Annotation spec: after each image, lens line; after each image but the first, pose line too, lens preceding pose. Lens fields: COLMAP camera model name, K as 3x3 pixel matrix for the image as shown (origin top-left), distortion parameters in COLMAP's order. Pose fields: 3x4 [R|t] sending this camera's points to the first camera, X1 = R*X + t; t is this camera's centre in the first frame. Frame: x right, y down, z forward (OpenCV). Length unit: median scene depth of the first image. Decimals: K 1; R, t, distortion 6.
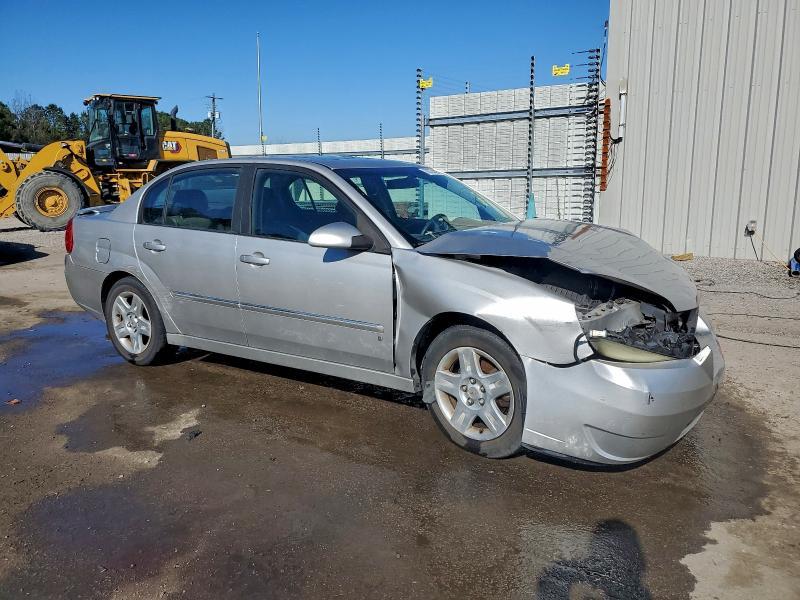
lens RADIAL K [[646.7, 0, 400.0], [0, 646.7, 300.0], [0, 0, 1]] dist [0.008615, 0.004366]
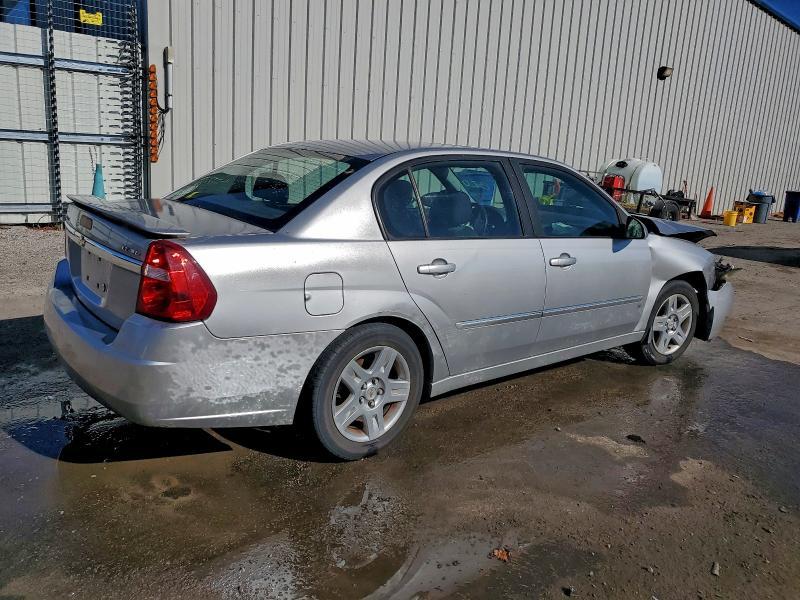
lens RADIAL K [[646.7, 0, 400.0], [0, 646.7, 300.0], [0, 0, 1]] dist [0.008615, 0.004366]
pose [[0.307951, -0.182741, 0.933687, -0.480127], [0.114238, 0.981382, 0.154398, -0.075400], [-0.944519, 0.059116, 0.323093, 0.357412]]
